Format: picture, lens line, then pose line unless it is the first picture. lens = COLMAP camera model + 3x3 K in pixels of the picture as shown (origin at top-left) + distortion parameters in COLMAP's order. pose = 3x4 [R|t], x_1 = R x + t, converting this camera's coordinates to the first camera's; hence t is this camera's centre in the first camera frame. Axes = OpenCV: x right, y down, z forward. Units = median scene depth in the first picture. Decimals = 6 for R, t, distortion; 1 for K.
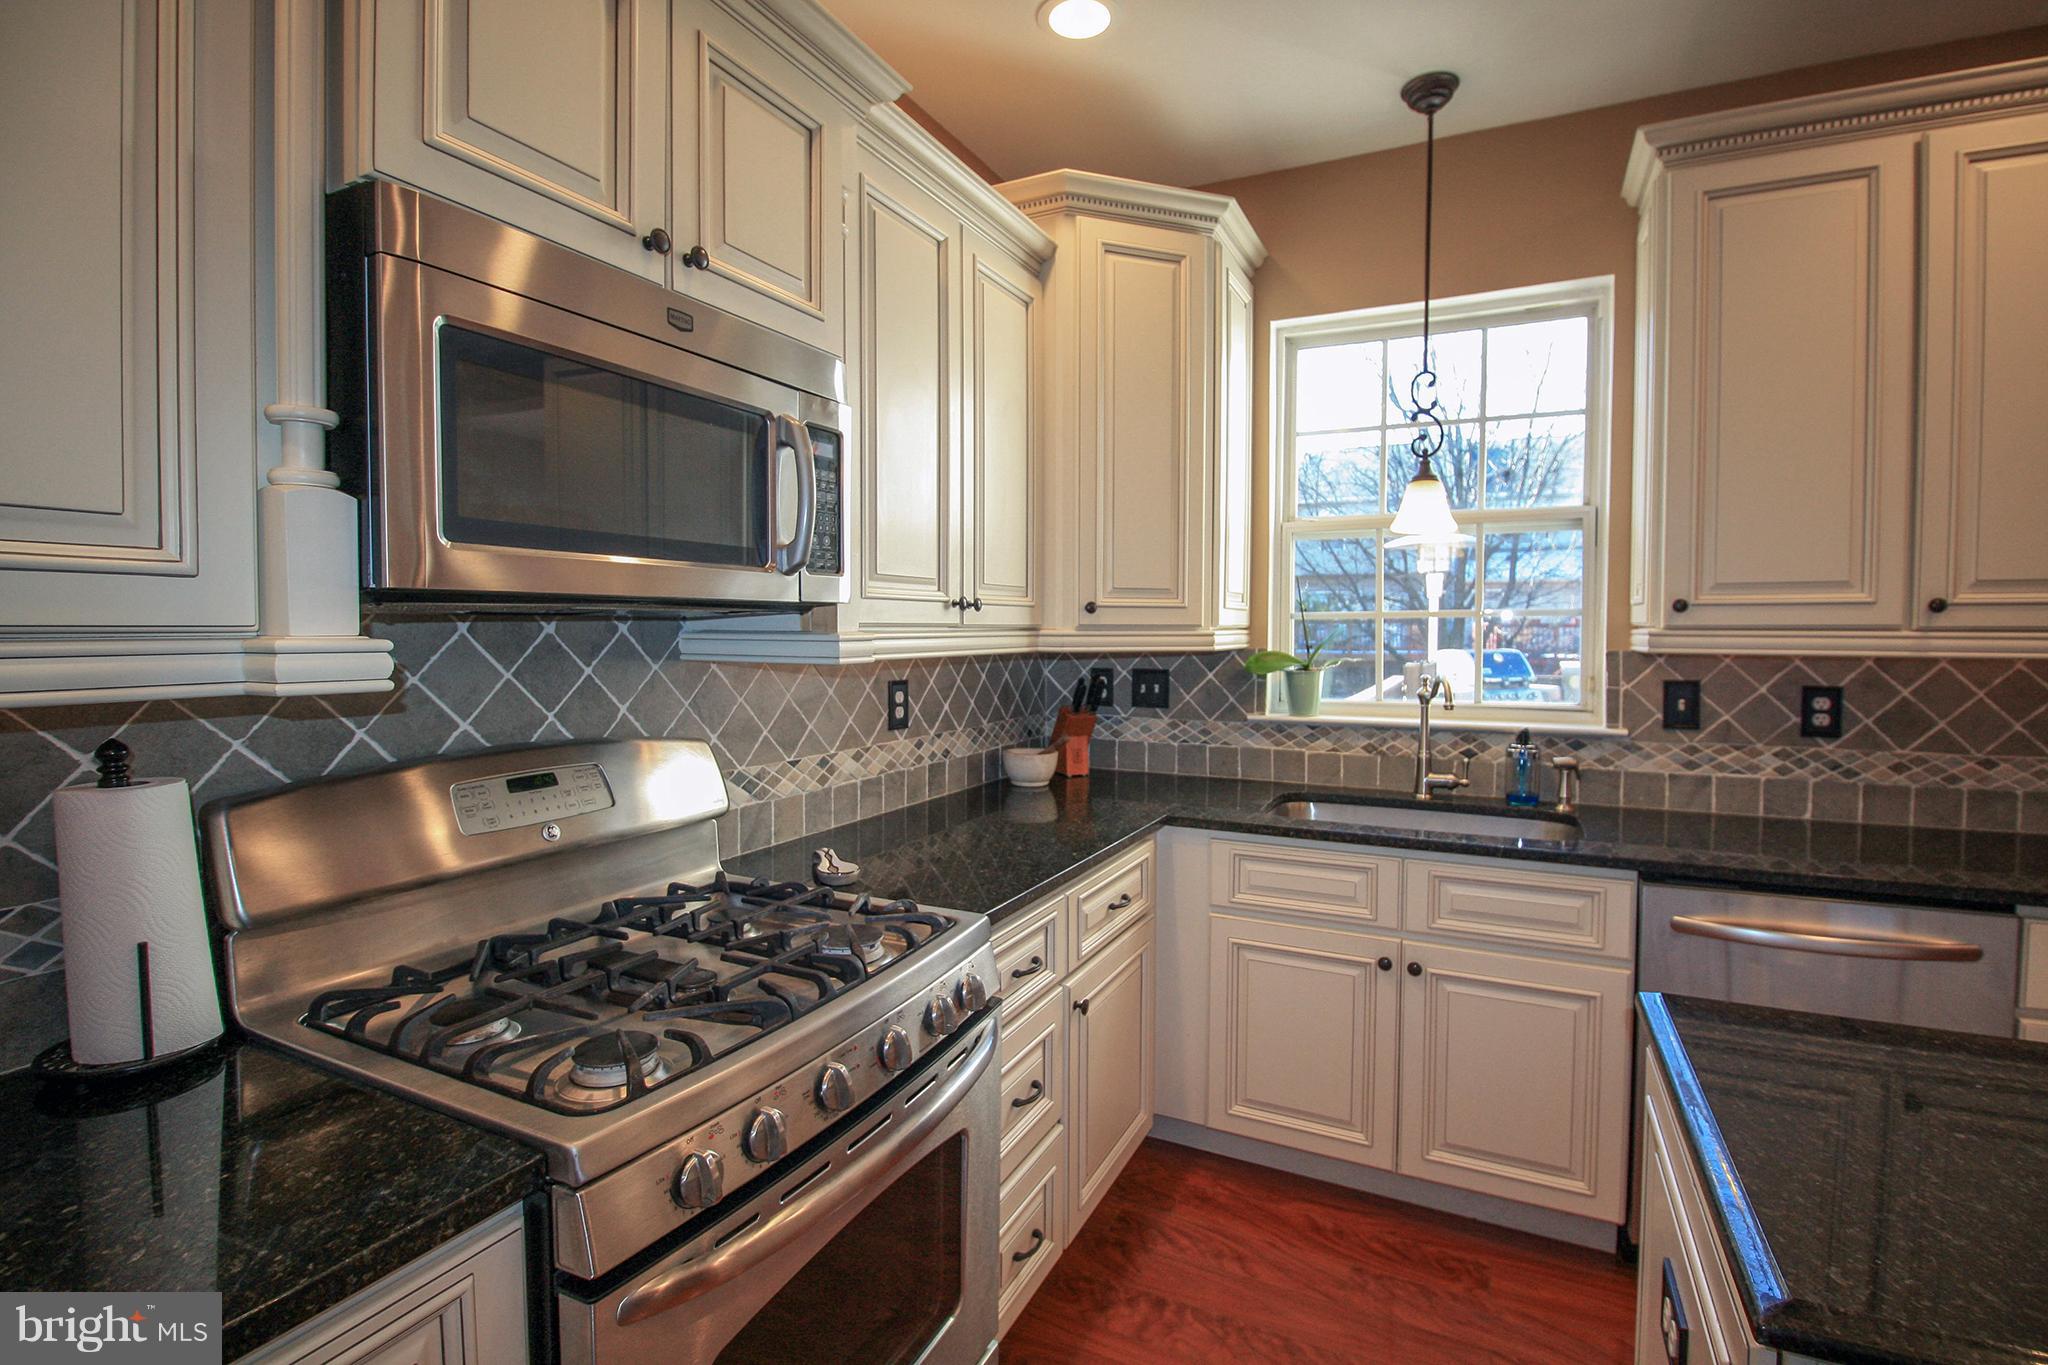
lens RADIAL K [[949.0, 0, 1041.5], [0, 949.0, 666.8], [0, 0, 1]] dist [0.000770, -0.013915]
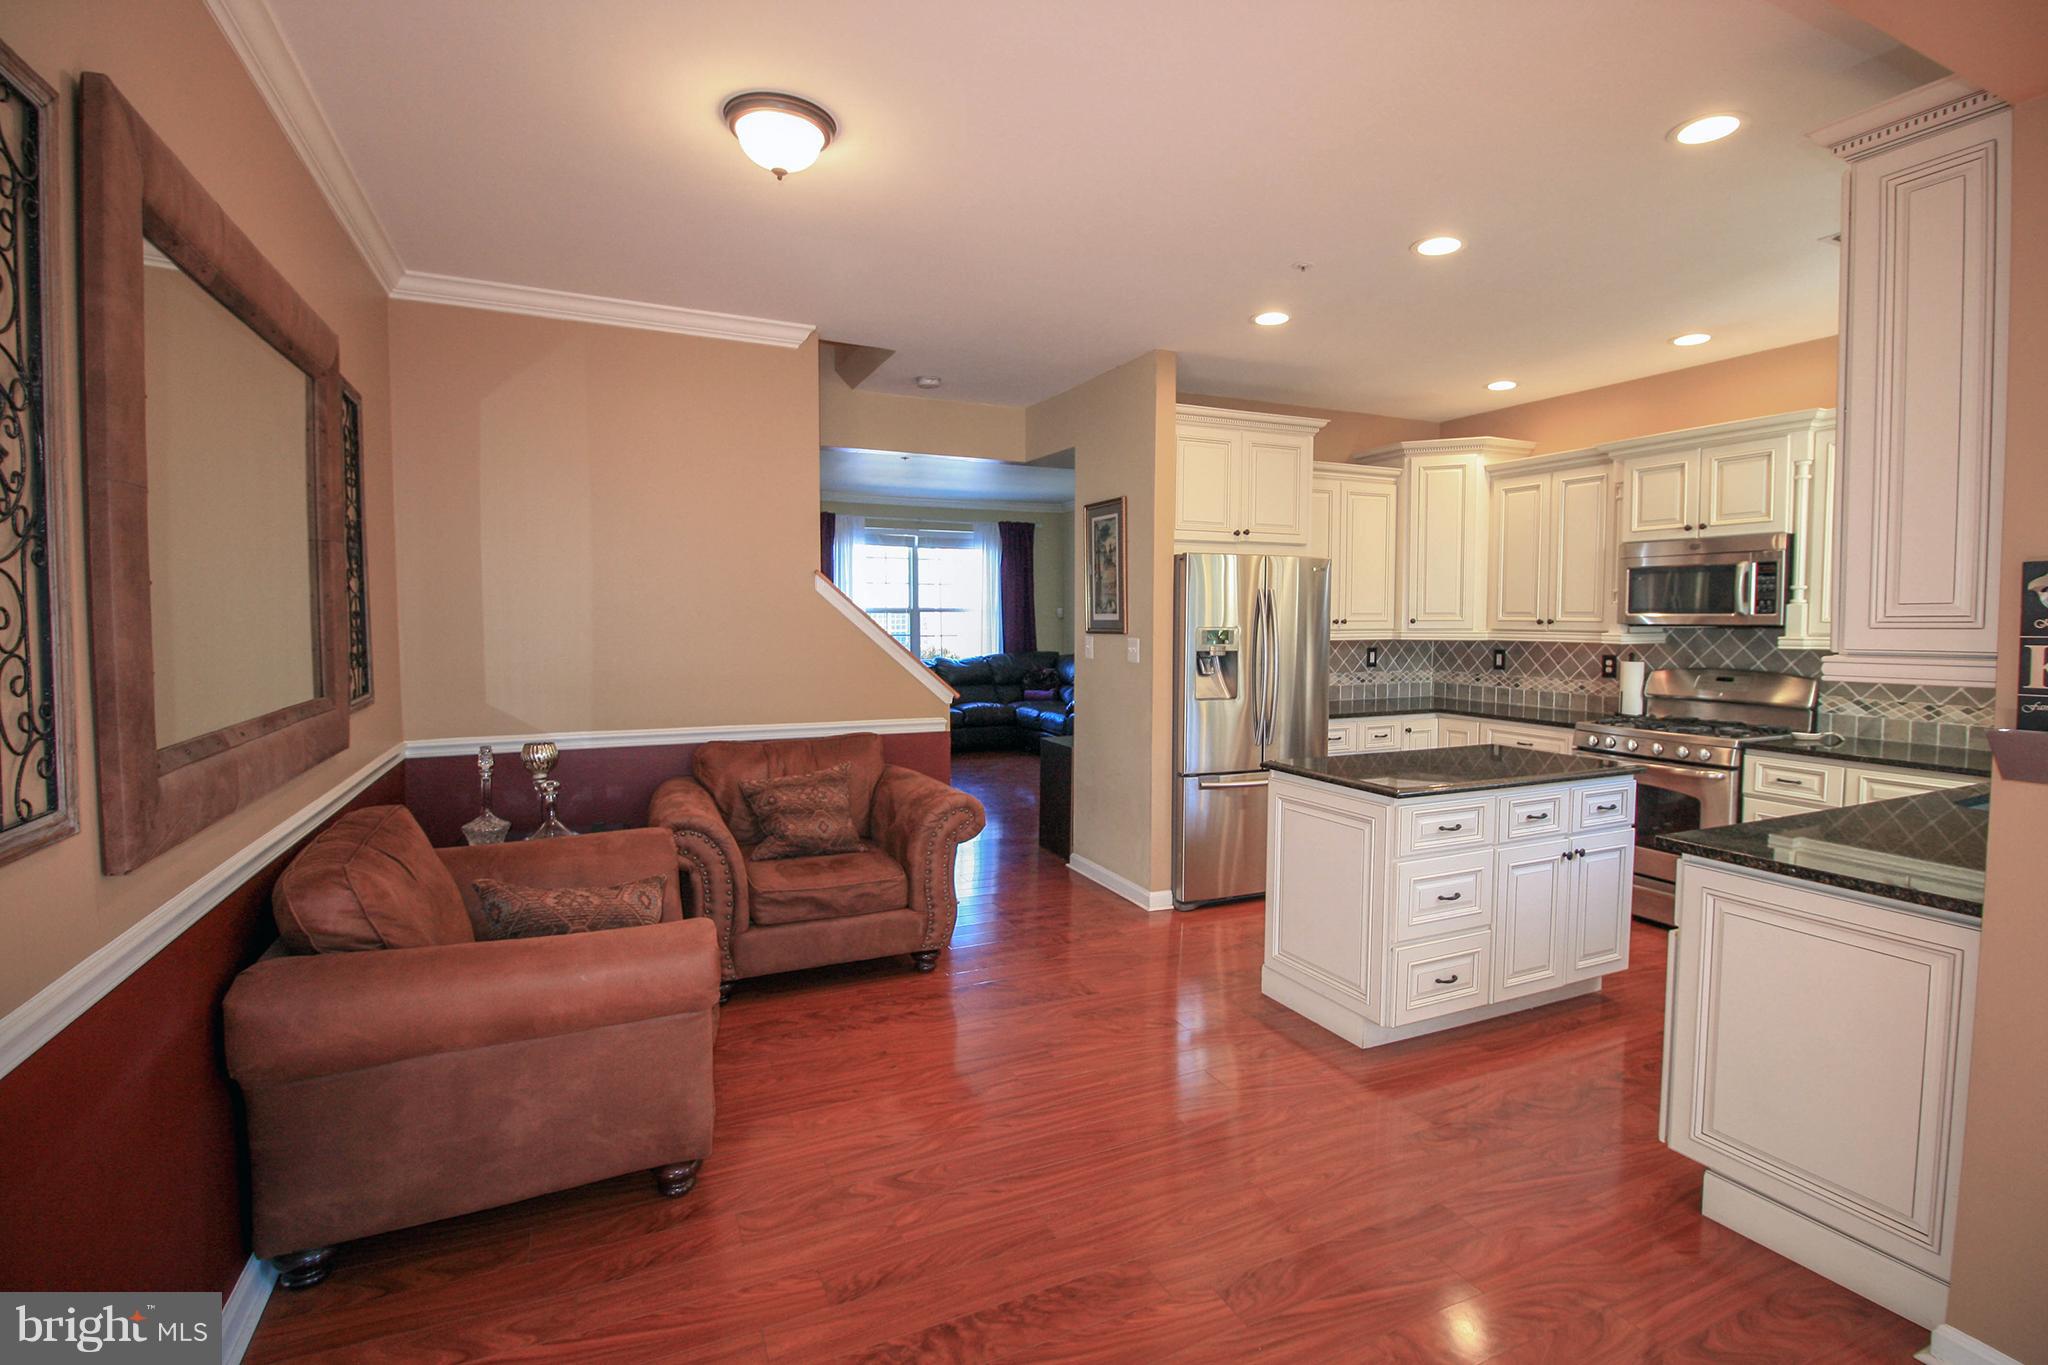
lens RADIAL K [[949.0, 0, 1041.5], [0, 949.0, 666.8], [0, 0, 1]] dist [0.000770, -0.013915]
pose [[-0.629081, 0.039535, -0.776334, 2.090401], [-0.036070, 0.996146, 0.079957, -0.059002], [0.776502, 0.078301, -0.625230, 0.717413]]
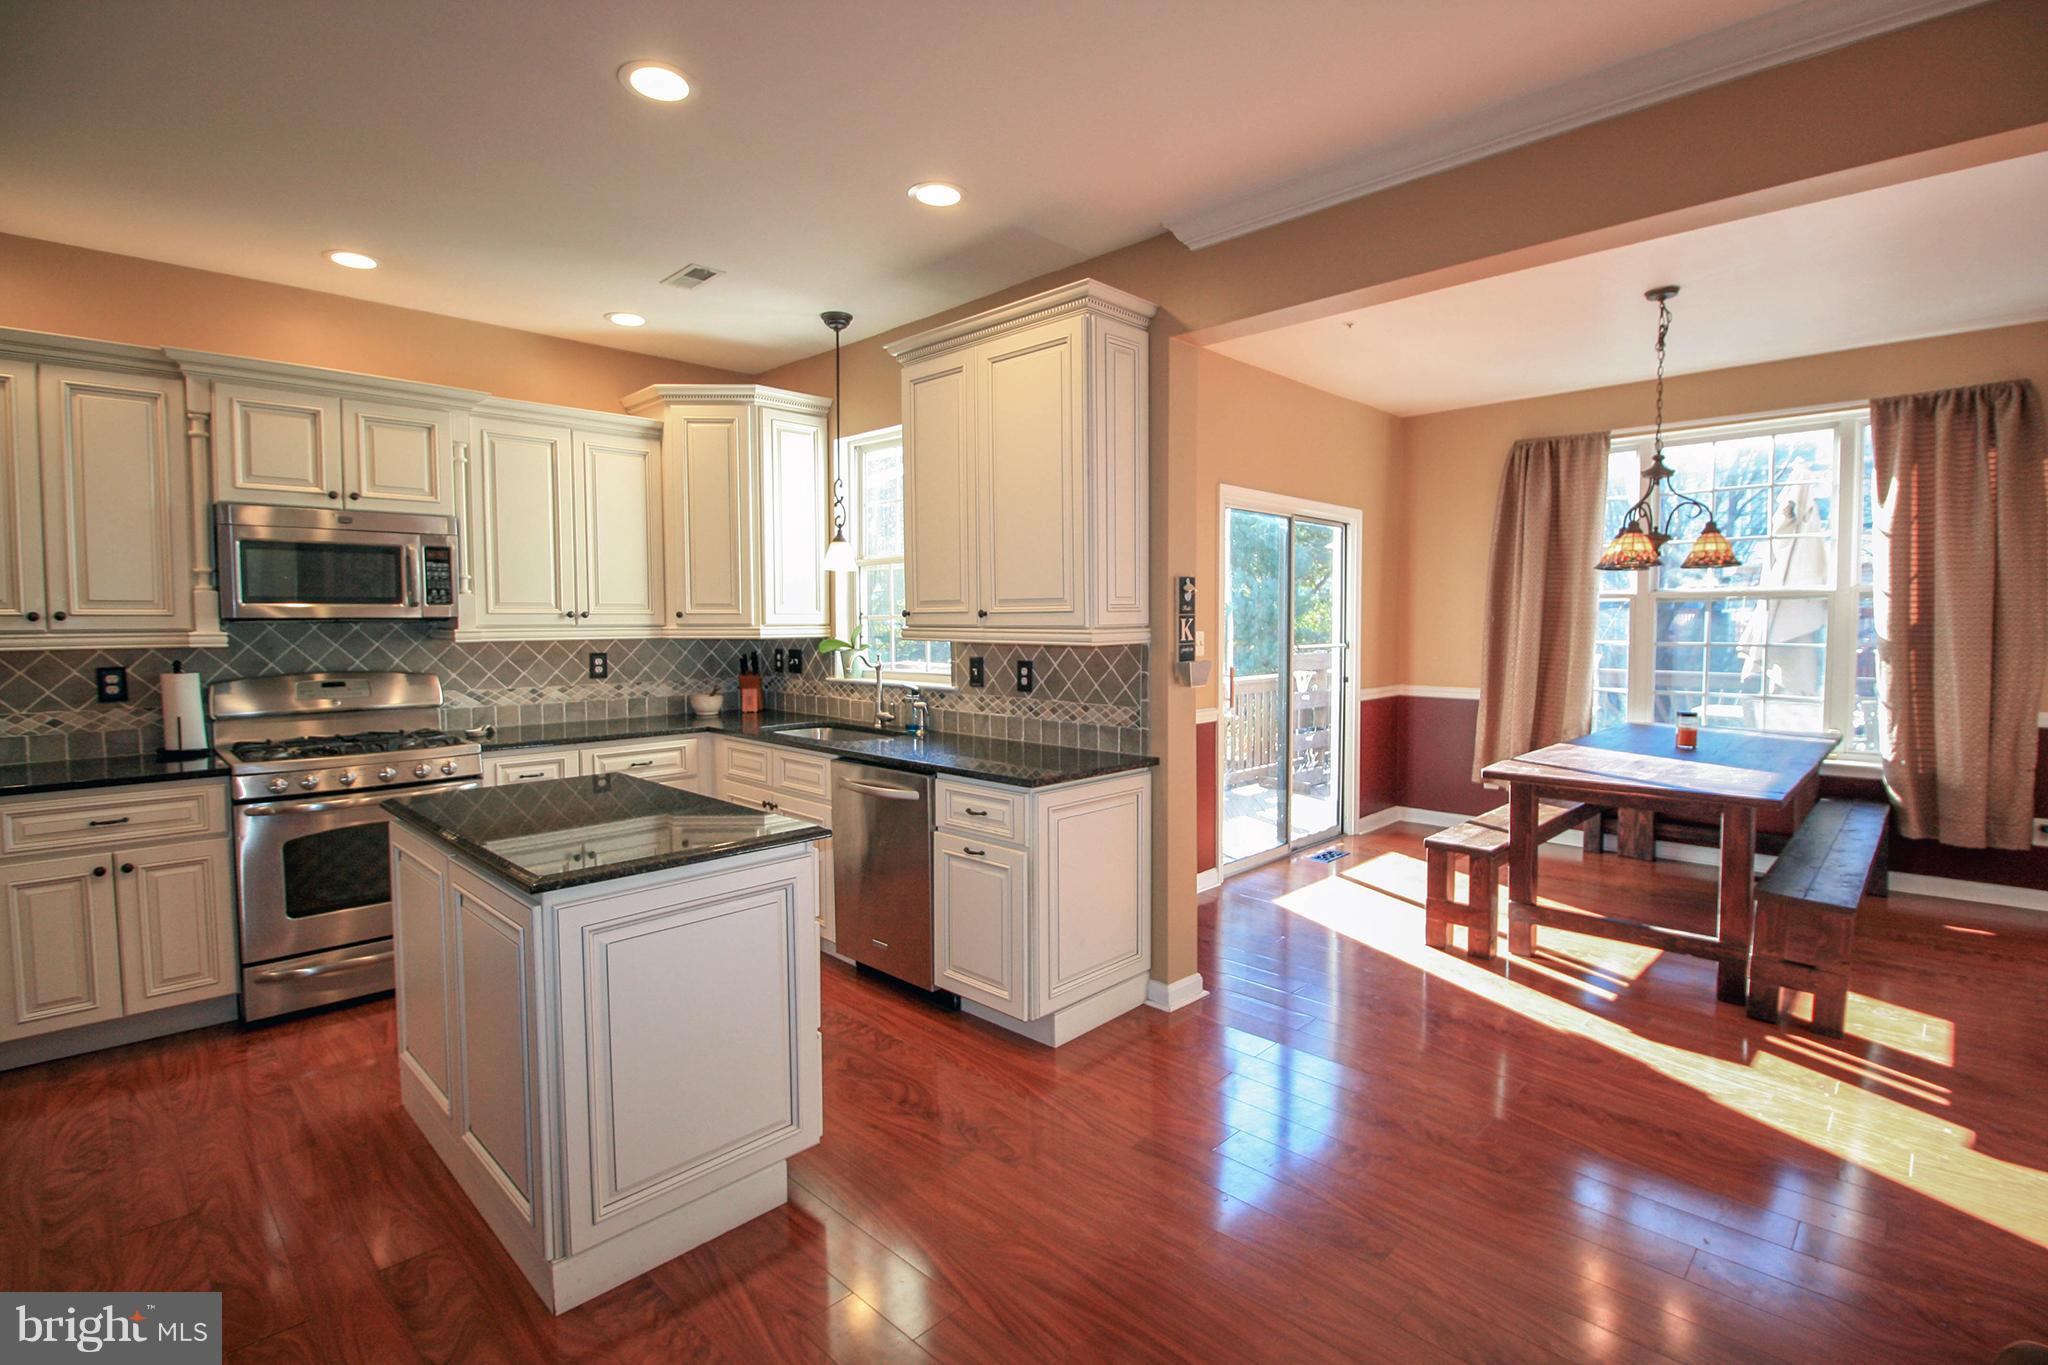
lens RADIAL K [[949.0, 0, 1041.5], [0, 949.0, 666.8], [0, 0, 1]] dist [0.000770, -0.013915]
pose [[0.949093, 0.013597, -0.314703, 1.329287], [-0.010440, 0.999877, 0.011714, 0.010863], [0.314824, -0.007832, 0.949118, -0.552224]]
